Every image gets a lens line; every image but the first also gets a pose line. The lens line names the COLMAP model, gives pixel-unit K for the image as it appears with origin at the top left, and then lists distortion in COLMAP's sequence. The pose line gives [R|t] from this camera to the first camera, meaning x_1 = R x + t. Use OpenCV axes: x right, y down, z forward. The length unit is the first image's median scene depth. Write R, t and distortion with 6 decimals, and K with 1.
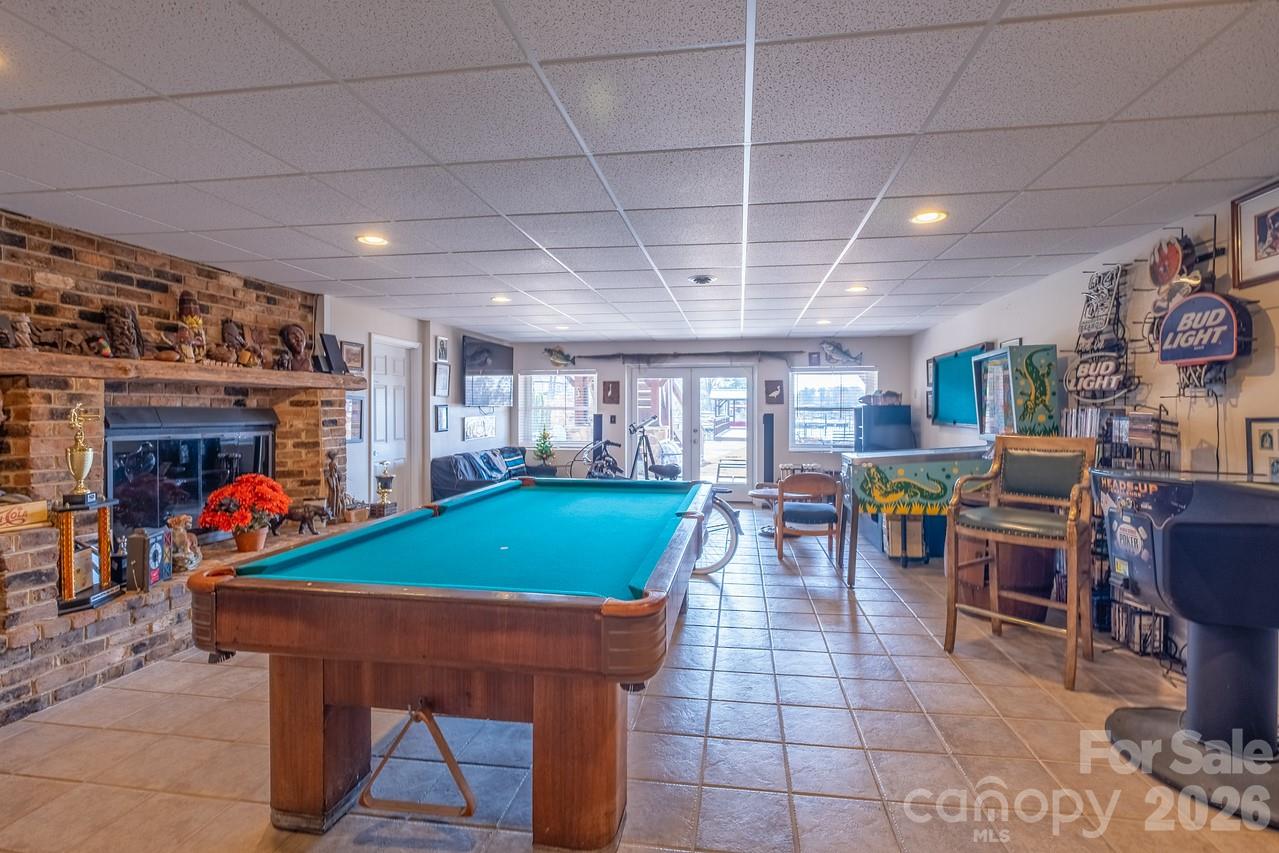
lens RADIAL K [[570.0, 0, 647.4], [0, 570.0, 419.5], [0, 0, 1]] dist [-0.003941, -0.000292]
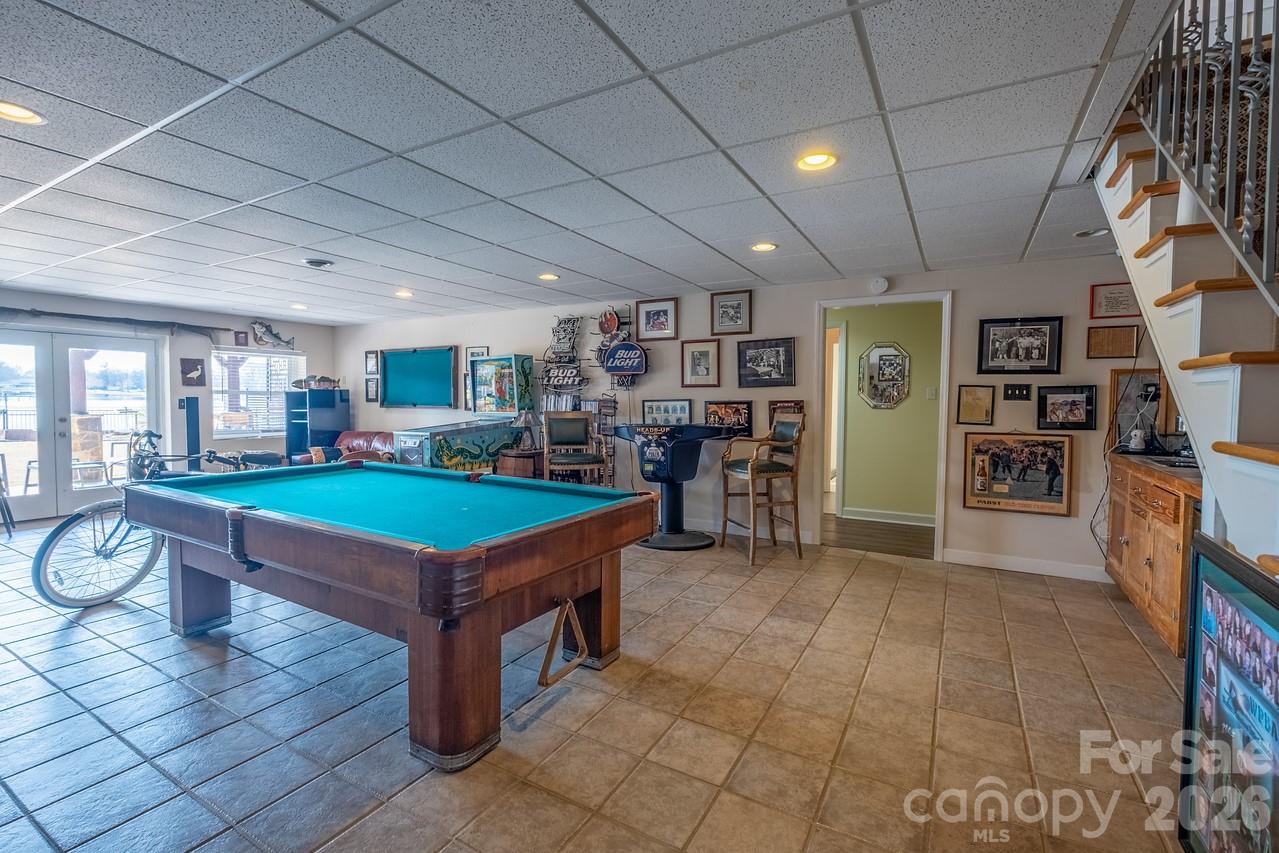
lens RADIAL K [[570.0, 0, 631.7], [0, 570.0, 419.8], [0, 0, 1]] dist [-0.003941, -0.000292]
pose [[0.371704, -0.032529, 0.927781, -0.664524], [0.006520, 0.999453, 0.032430, 0.000994], [-0.928329, -0.006005, 0.371712, 0.123209]]
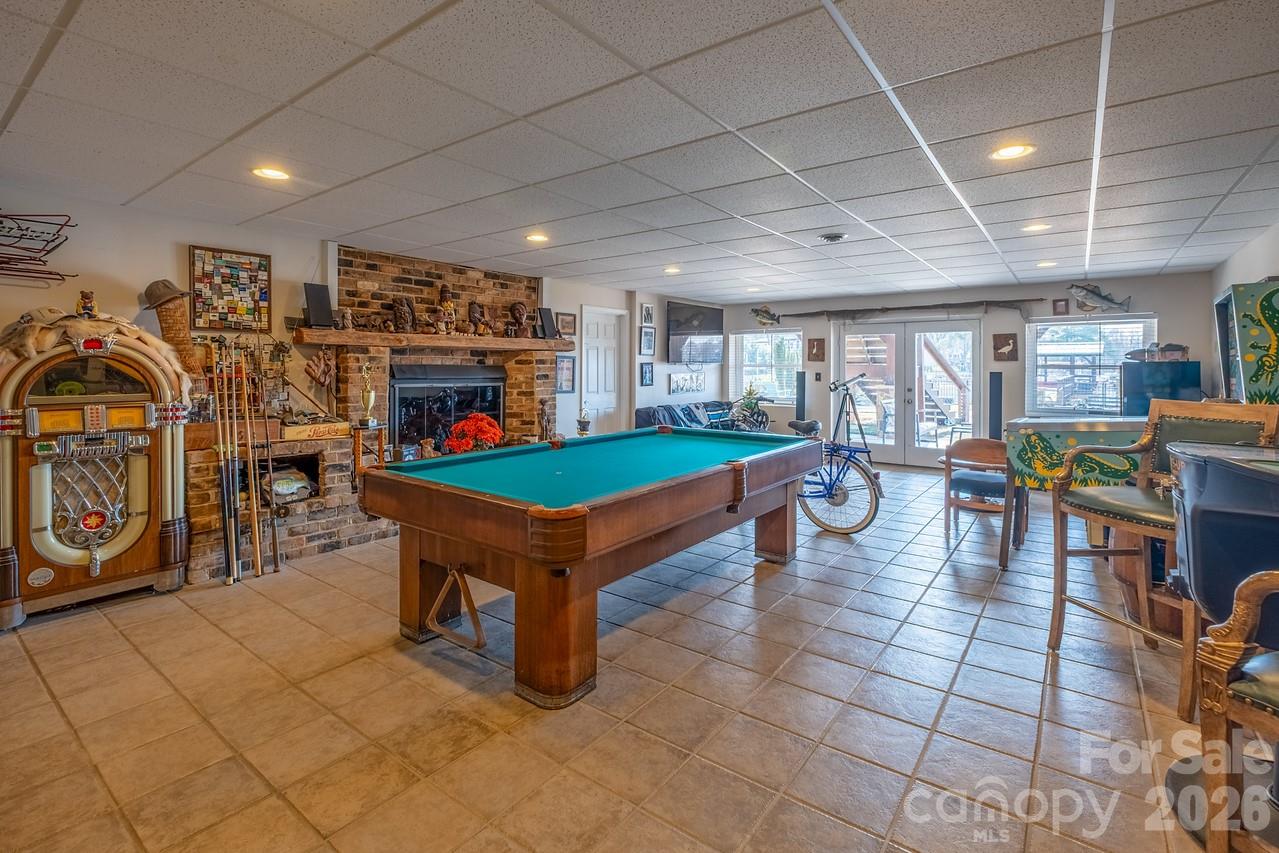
lens RADIAL K [[570.0, 0, 652.7], [0, 570.0, 372.6], [0, 0, 1]] dist [-0.003941, -0.000292]
pose [[0.886521, 0.005945, -0.462650, 0.294667], [-0.009390, 0.999943, -0.005144, 0.000215], [0.462592, 0.008904, 0.886526, -0.032709]]
